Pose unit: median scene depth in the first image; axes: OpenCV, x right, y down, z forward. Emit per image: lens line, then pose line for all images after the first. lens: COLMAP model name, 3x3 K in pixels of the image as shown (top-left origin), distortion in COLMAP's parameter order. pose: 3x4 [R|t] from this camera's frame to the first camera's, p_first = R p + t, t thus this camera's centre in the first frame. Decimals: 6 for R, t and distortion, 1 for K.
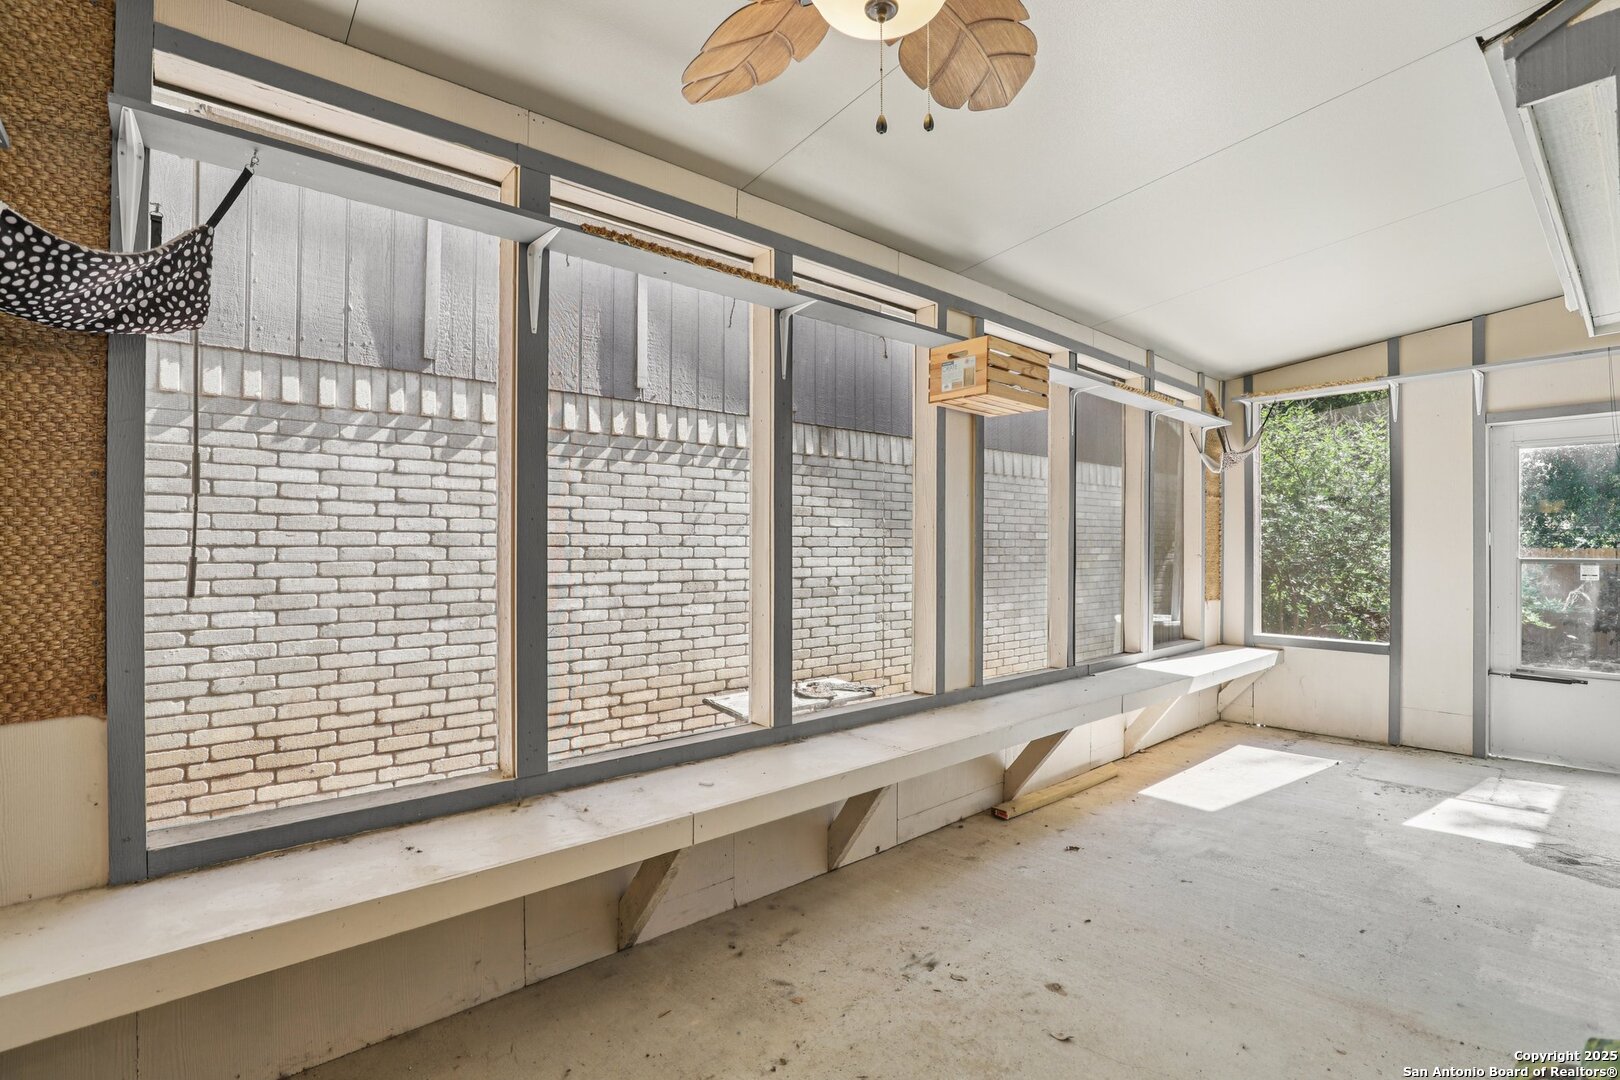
lens RADIAL K [[757.5, 0, 823.8], [0, 757.5, 541.3], [0, 0, 1]] dist [-0.036202, 0.008575]
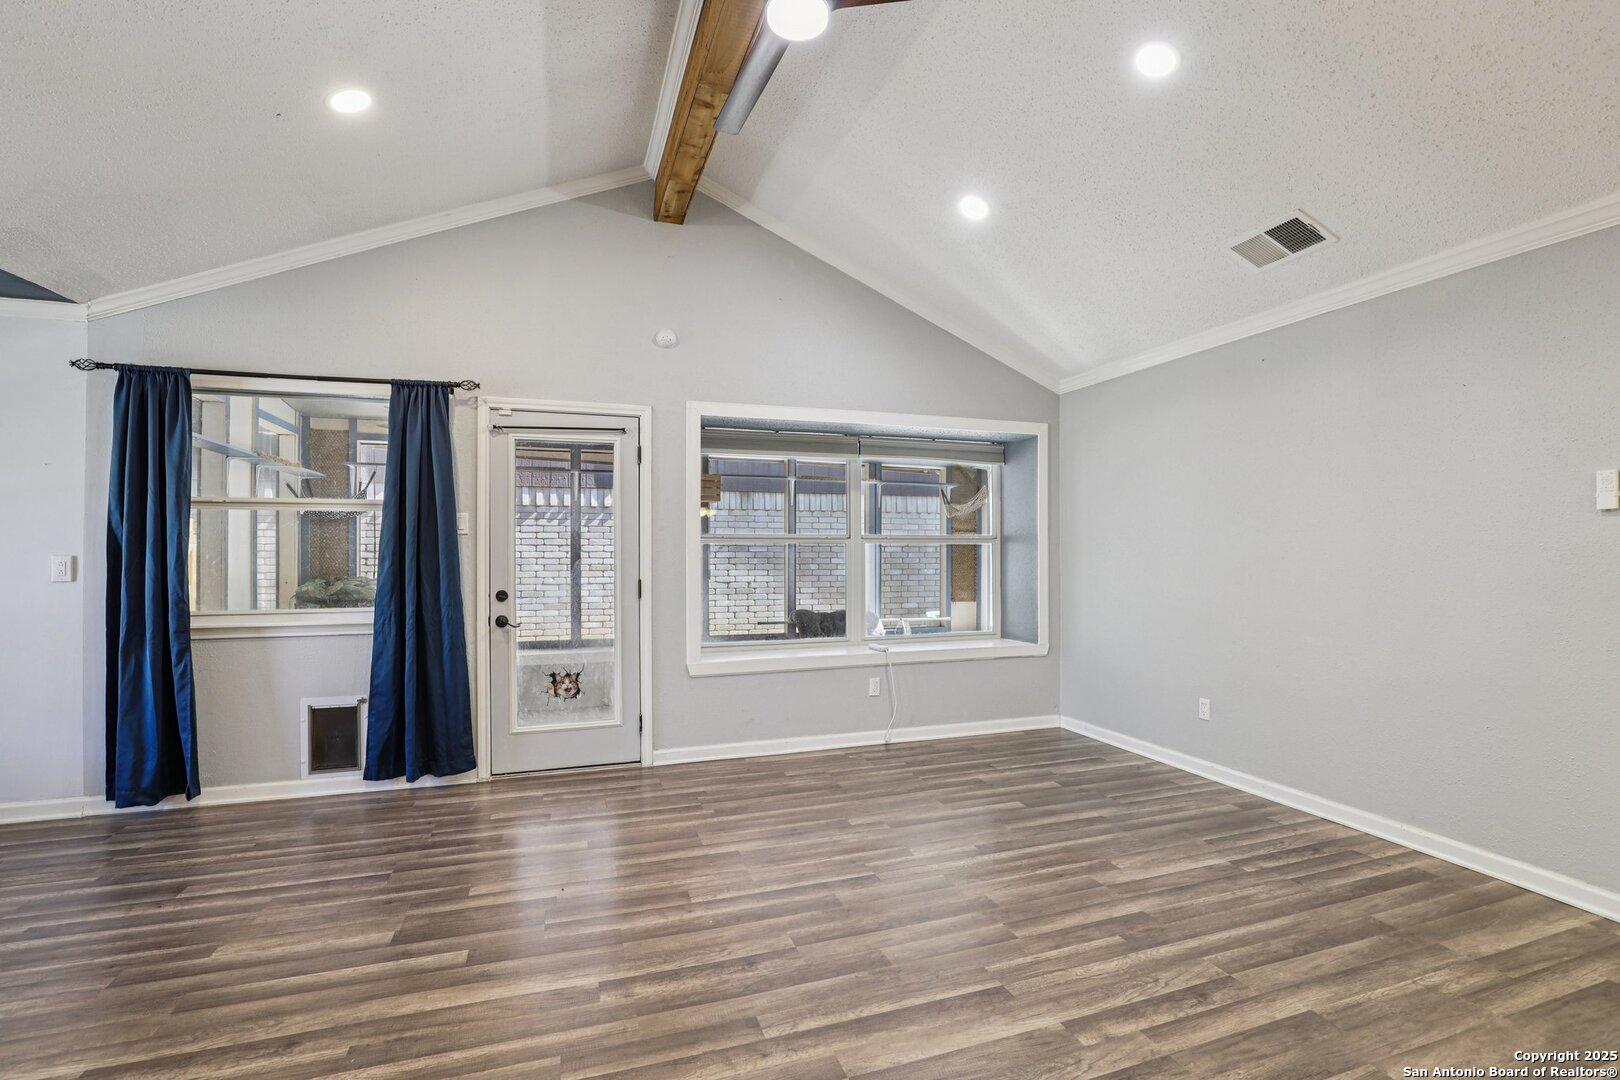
lens RADIAL K [[757.5, 0, 821.9], [0, 757.5, 550.9], [0, 0, 1]] dist [-0.036202, 0.008575]
pose [[0.925833, -0.001376, -0.377929, 1.113796], [0.003016, 0.999988, 0.003747, -0.038432], [0.377920, -0.004609, 0.925827, -0.675139]]
